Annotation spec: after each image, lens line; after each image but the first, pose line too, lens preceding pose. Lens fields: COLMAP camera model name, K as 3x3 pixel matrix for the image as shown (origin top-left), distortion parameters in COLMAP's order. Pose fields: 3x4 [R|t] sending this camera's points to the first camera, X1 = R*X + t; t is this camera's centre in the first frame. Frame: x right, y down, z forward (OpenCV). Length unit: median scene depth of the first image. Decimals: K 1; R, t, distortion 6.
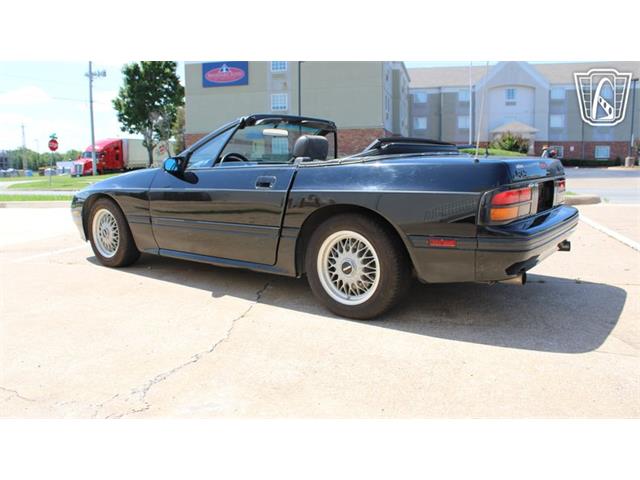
lens RADIAL K [[527.9, 0, 314.6], [0, 527.9, 238.1], [0, 0, 1]] dist [-0.167584, 0.141903]
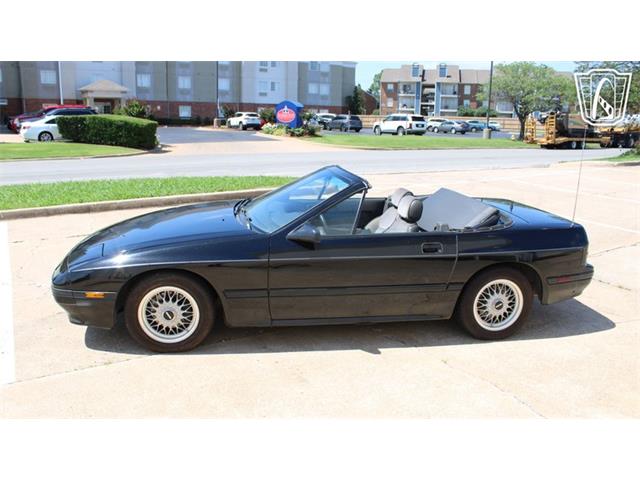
lens RADIAL K [[527.9, 0, 314.6], [0, 527.9, 238.1], [0, 0, 1]] dist [-0.167584, 0.141903]
pose [[0.695121, -0.134254, 0.706246, -0.107999], [0.069545, 0.990358, 0.119813, -0.028106], [-0.715521, -0.034168, 0.697755, 0.035897]]
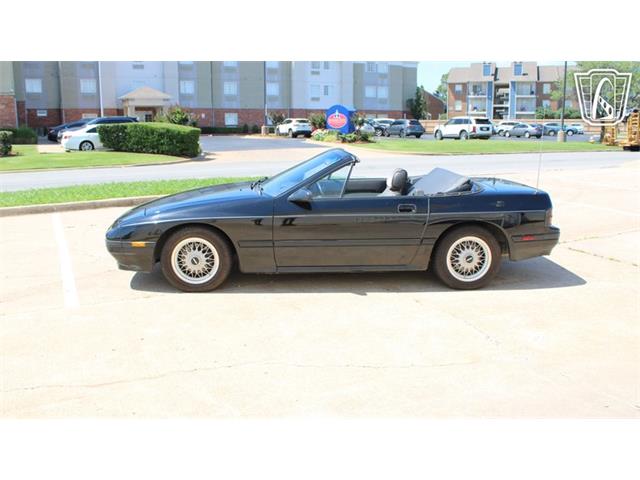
lens RADIAL K [[592.9, 0, 317.2], [0, 592.9, 240.5], [0, 0, 1]] dist [-0.147636, 0.130903]
pose [[0.763111, -0.113561, 0.636212, -0.129127], [0.082225, 0.993501, 0.078710, -0.016288], [-0.641015, -0.007752, 0.767489, -0.008493]]
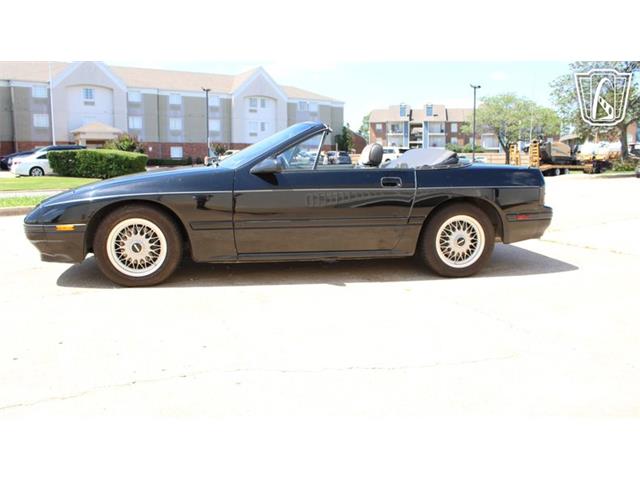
lens RADIAL K [[526.8, 0, 320.0], [0, 526.8, 240.0], [0, 0, 1]] dist [-0.170200, 0.145309]
pose [[0.676623, -0.095588, 0.730099, -0.108979], [0.092598, 0.994712, 0.044417, -0.004062], [-0.730484, 0.037552, 0.681897, 0.028255]]
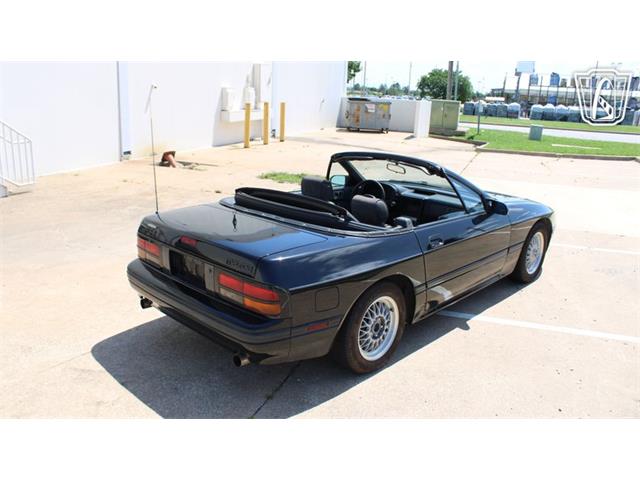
lens RADIAL K [[528.9, 0, 320.0], [0, 528.9, 240.0], [0, 0, 1]] dist [-0.171181, 0.143674]
pose [[-0.123582, 0.276155, -0.953135, 0.126974], [-0.165914, 0.941227, 0.294217, -0.044680], [0.978366, 0.194499, -0.070500, 0.119696]]
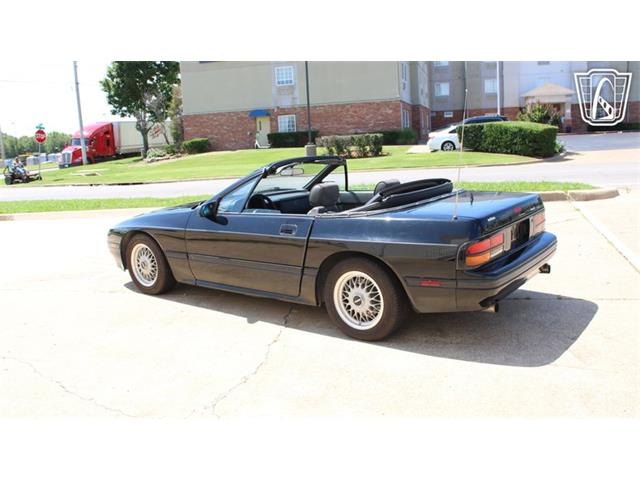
lens RADIAL K [[592.9, 0, 317.2], [0, 592.9, 240.5], [0, 0, 1]] dist [-0.147636, 0.130903]
pose [[0.999005, -0.039018, -0.021594, 0.000146], [0.039786, 0.998546, 0.036371, -0.012466], [0.020144, -0.037194, 0.999105, -0.035207]]
